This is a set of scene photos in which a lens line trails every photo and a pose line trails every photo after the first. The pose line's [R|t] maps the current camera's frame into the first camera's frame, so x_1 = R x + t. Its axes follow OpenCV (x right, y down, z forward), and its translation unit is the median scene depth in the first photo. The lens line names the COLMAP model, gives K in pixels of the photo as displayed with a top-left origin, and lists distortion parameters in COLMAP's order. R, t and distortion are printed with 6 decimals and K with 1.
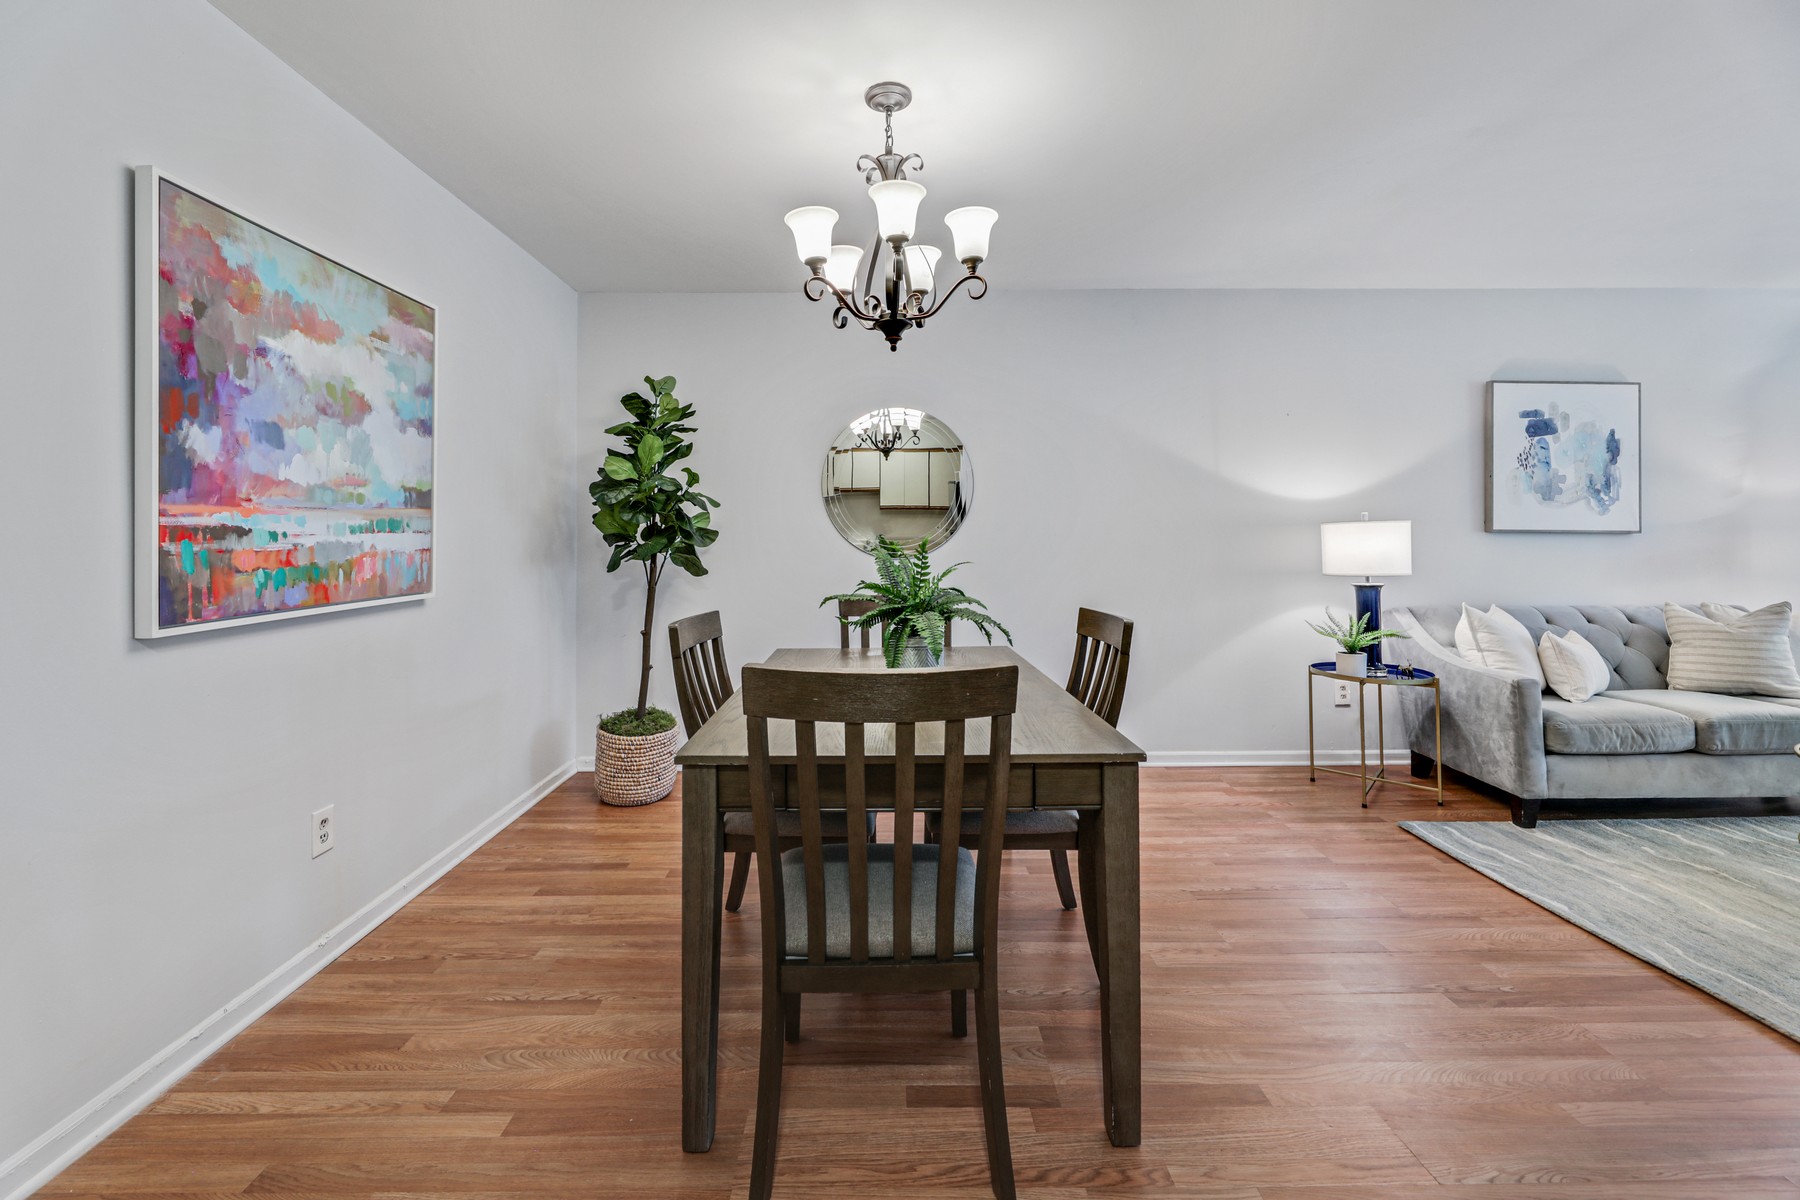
lens RADIAL K [[751.0, 0, 883.4], [0, 751.0, 533.7], [0, 0, 1]] dist [0.003941, -0.003016]
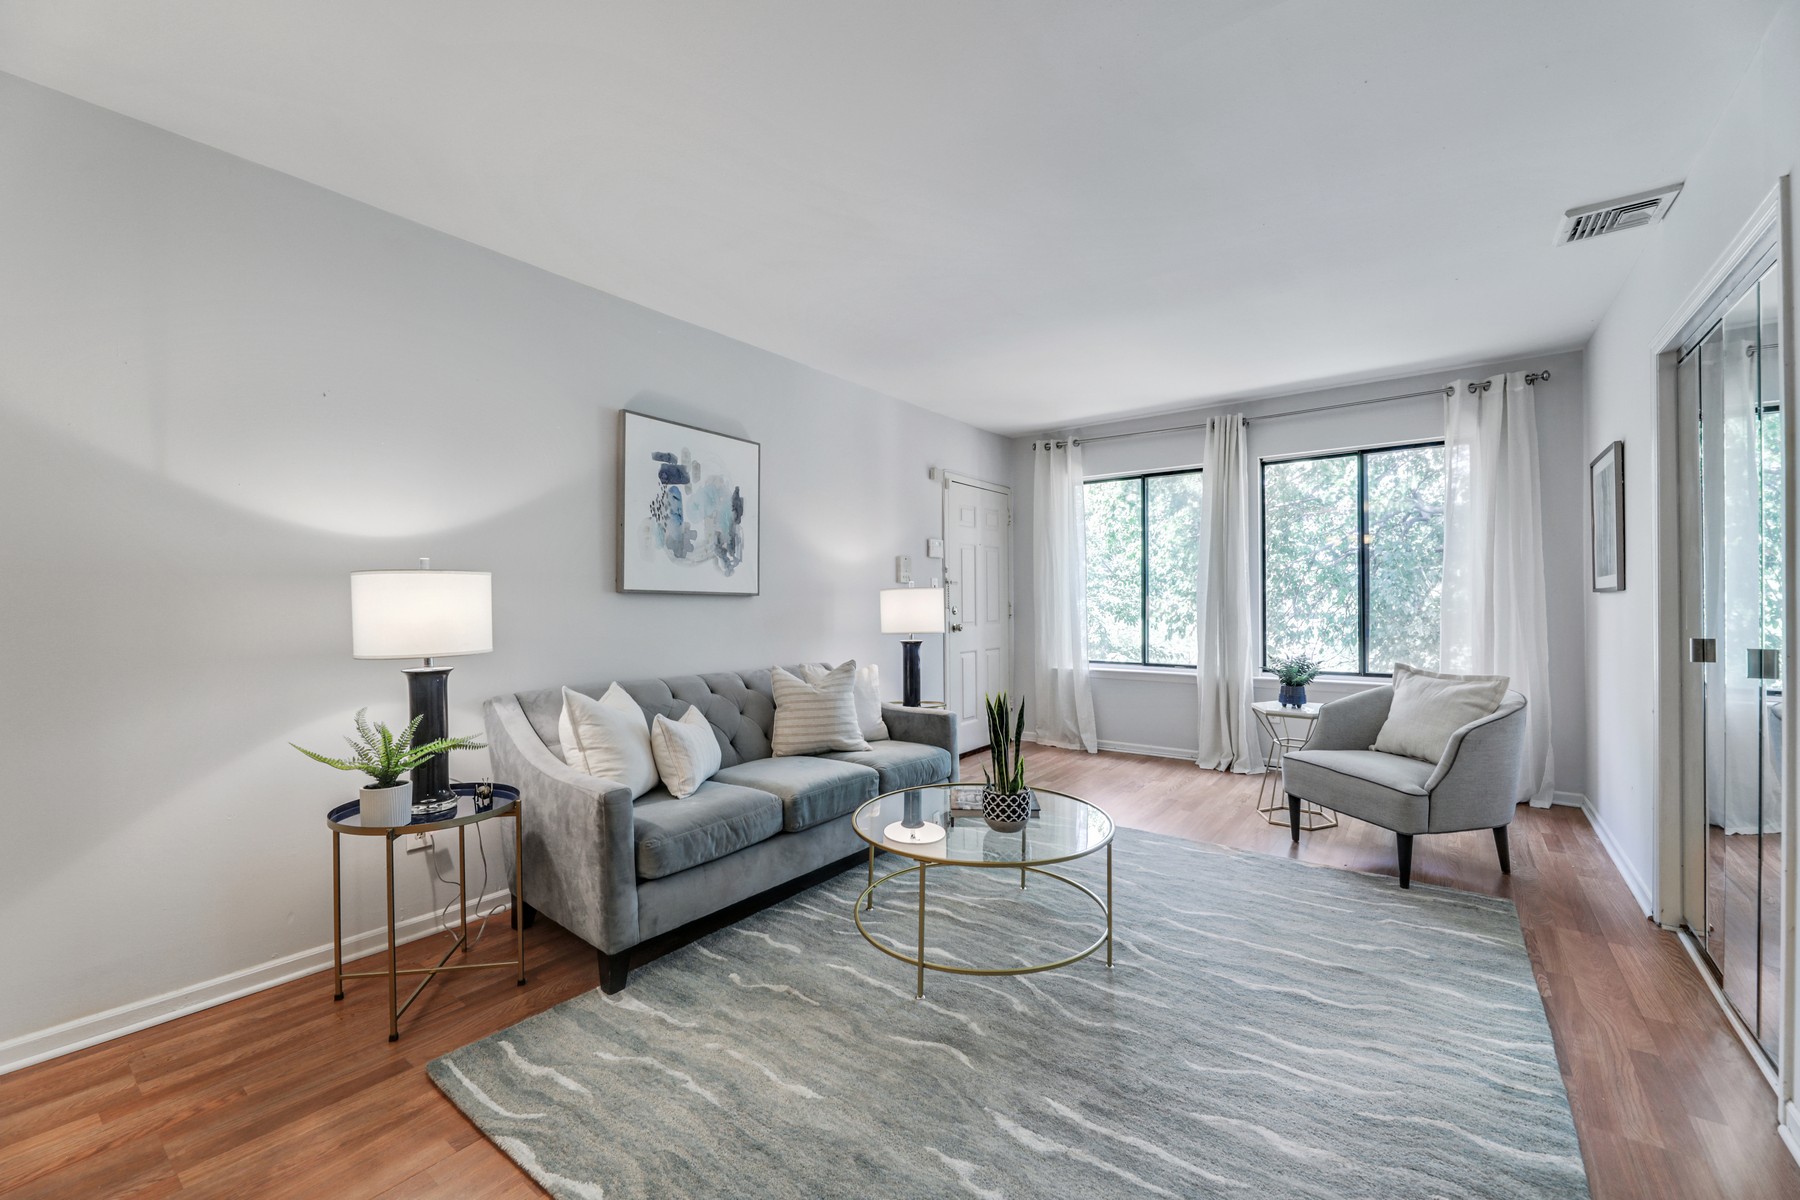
lens RADIAL K [[732.4, 0, 900.0], [0, 732.4, 600.0], [0, 0, 1]] dist [0.001432, -0.004713]
pose [[0.602019, 0.006075, 0.798459, 0.464008], [-0.007439, 0.999970, -0.002000, 0.007382], [-0.798447, -0.004736, 0.602046, 0.359624]]
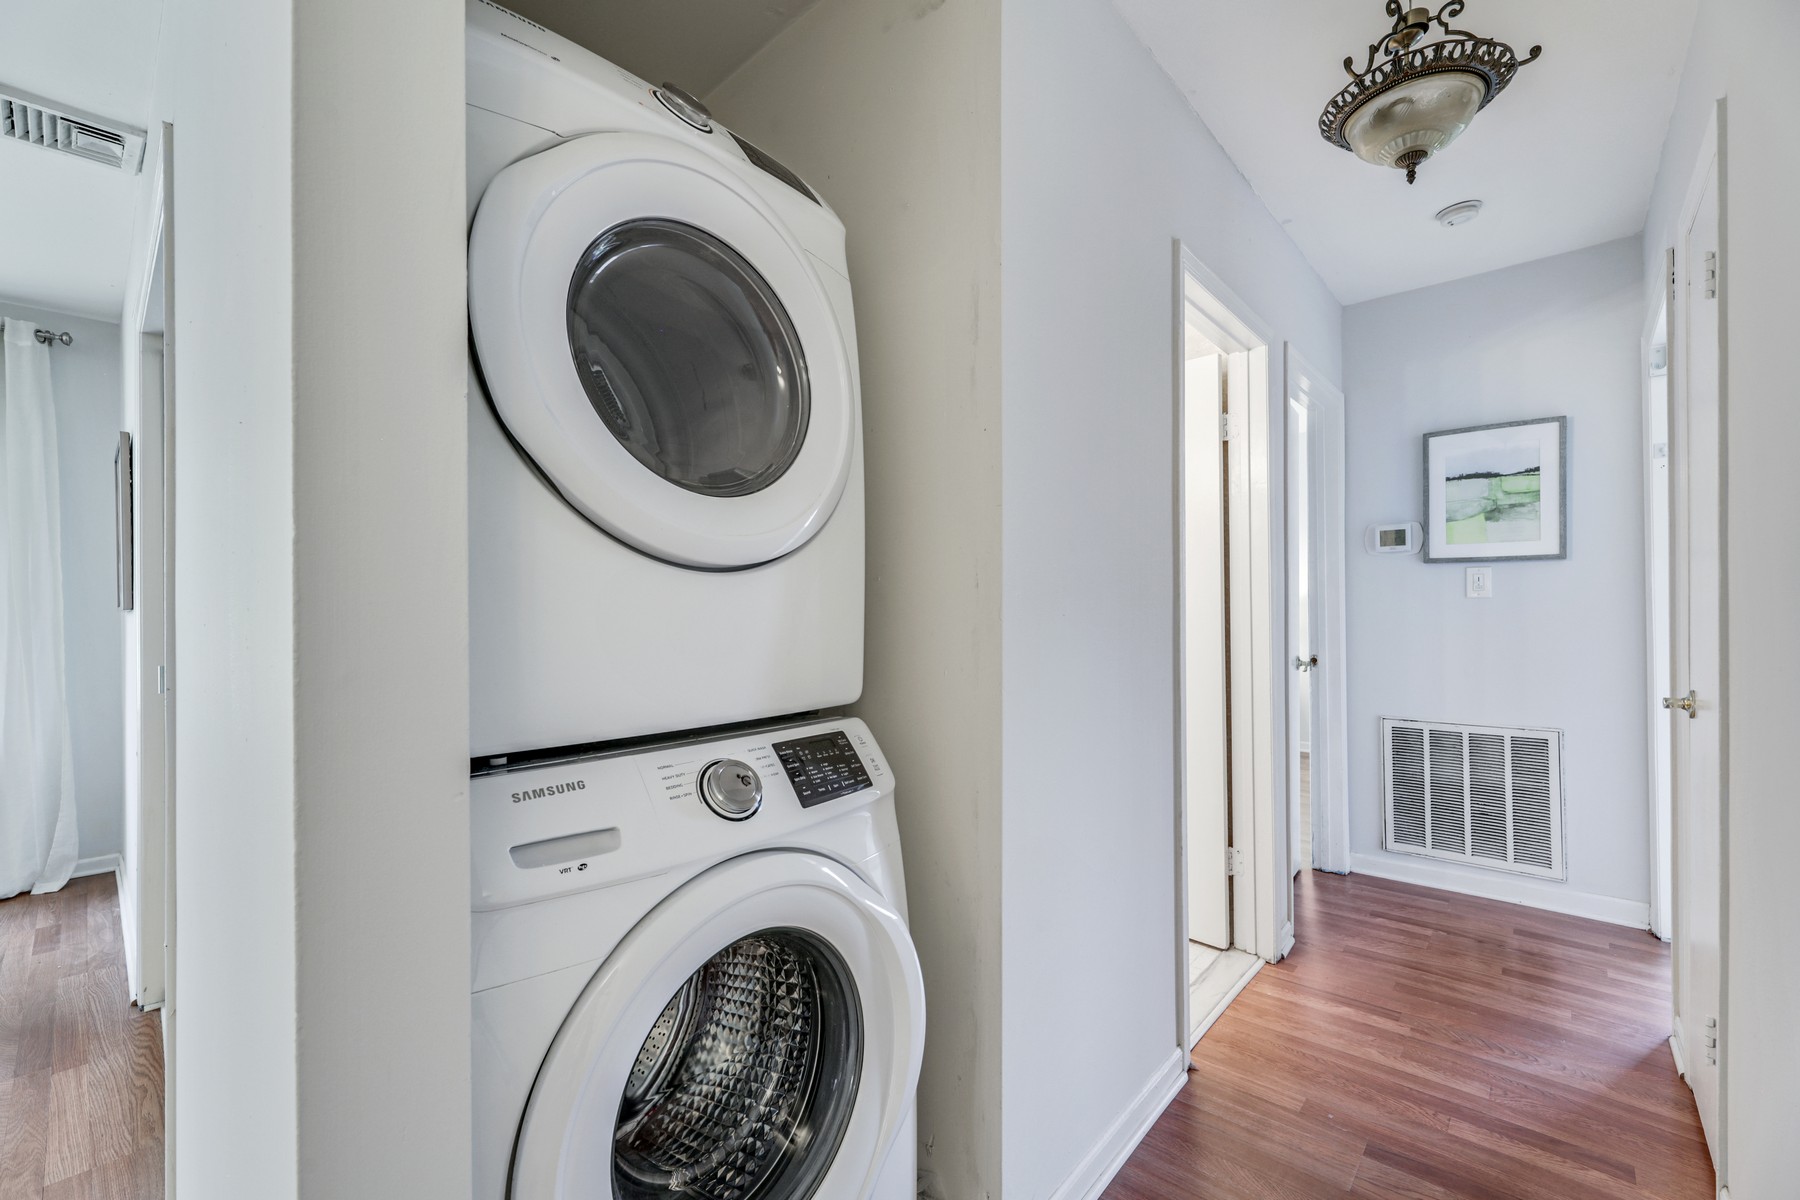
lens RADIAL K [[727.8, 0, 897.9], [0, 727.8, 597.4], [0, 0, 1]] dist [0.003652, -0.004680]
pose [[-0.736647, 0.025267, 0.675806, 0.652528], [0.017033, 0.999678, -0.018809, 0.002361], [-0.676063, -0.002344, -0.736840, 0.176740]]
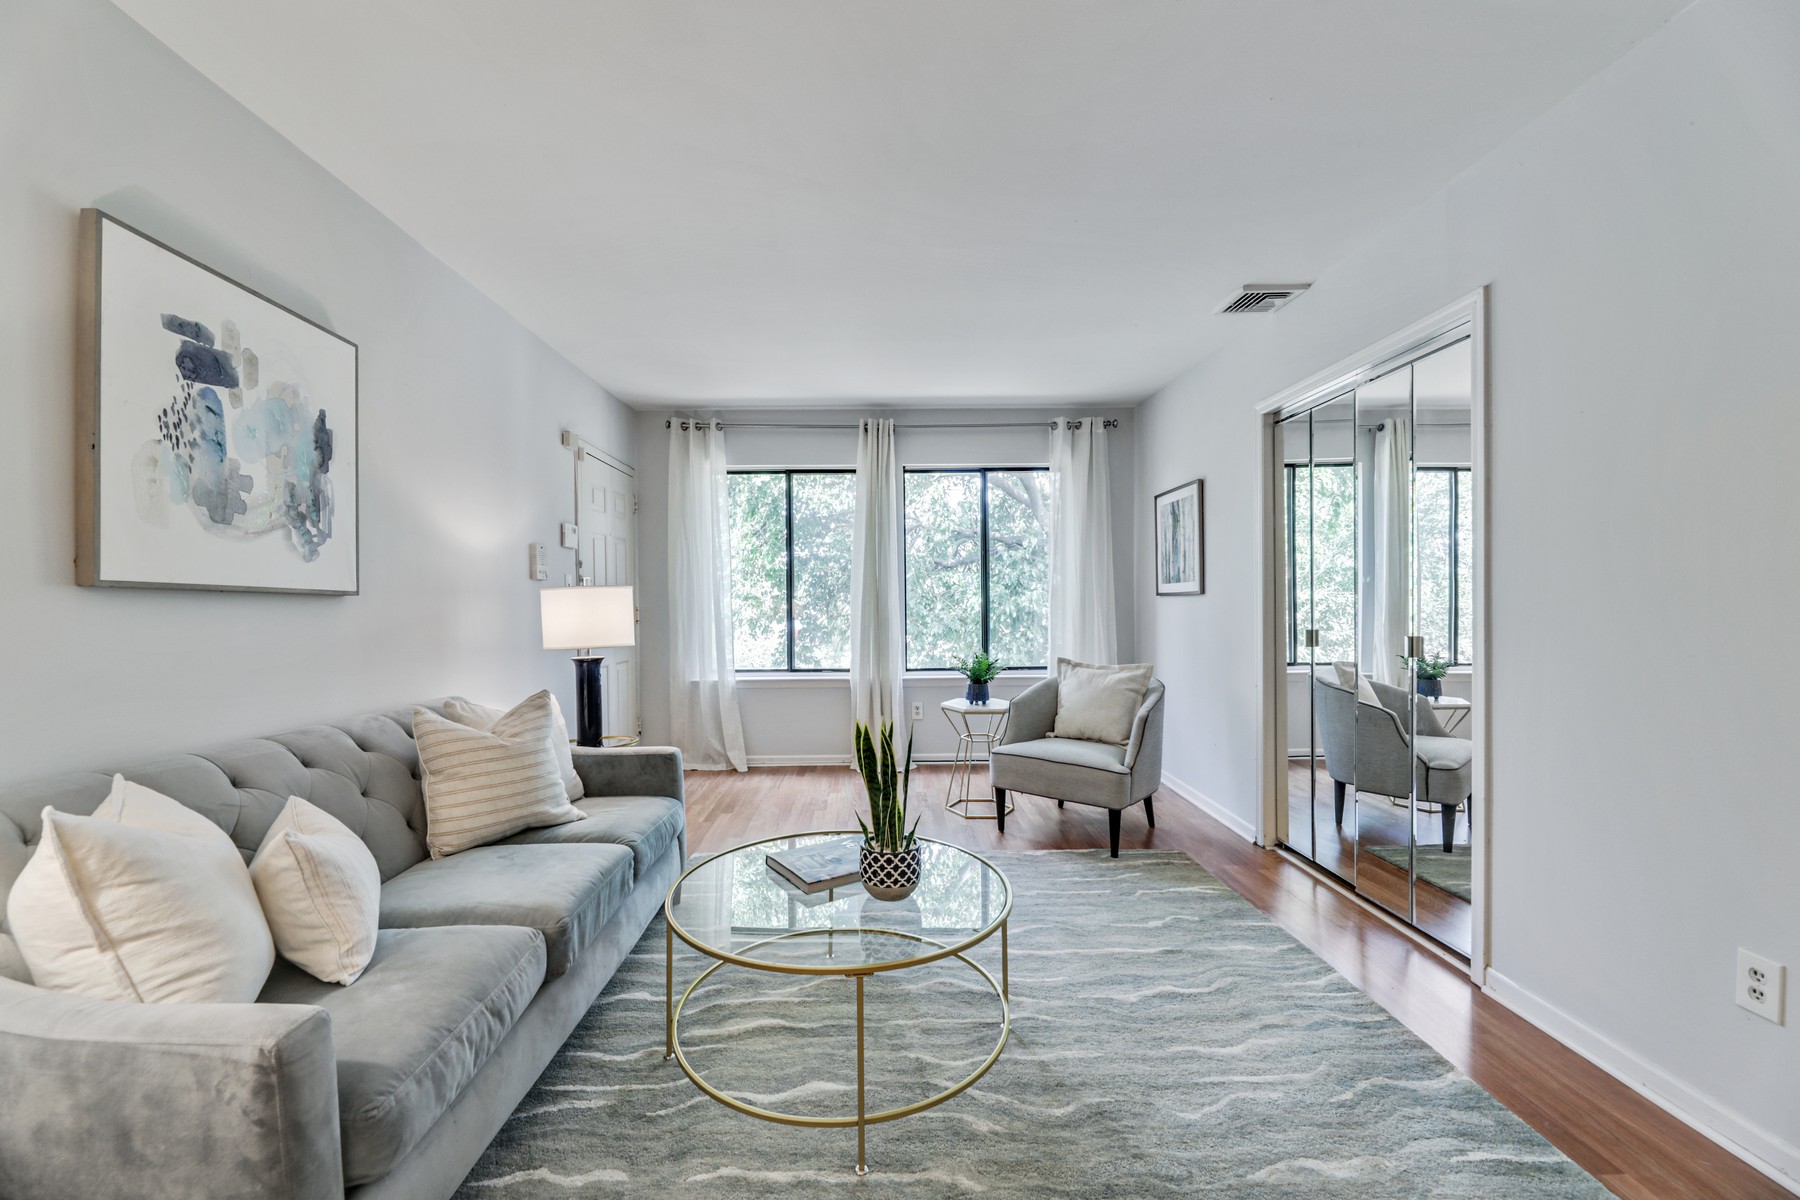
lens RADIAL K [[735.8, 0, 884.2], [0, 735.8, 610.2], [0, 0, 1]] dist [0.004425, -0.006375]
pose [[-0.004029, -0.002671, 0.999988, 0.551559], [-0.002264, 0.999994, 0.002662, 0.011629], [-0.999989, -0.002253, -0.004035, 0.770346]]
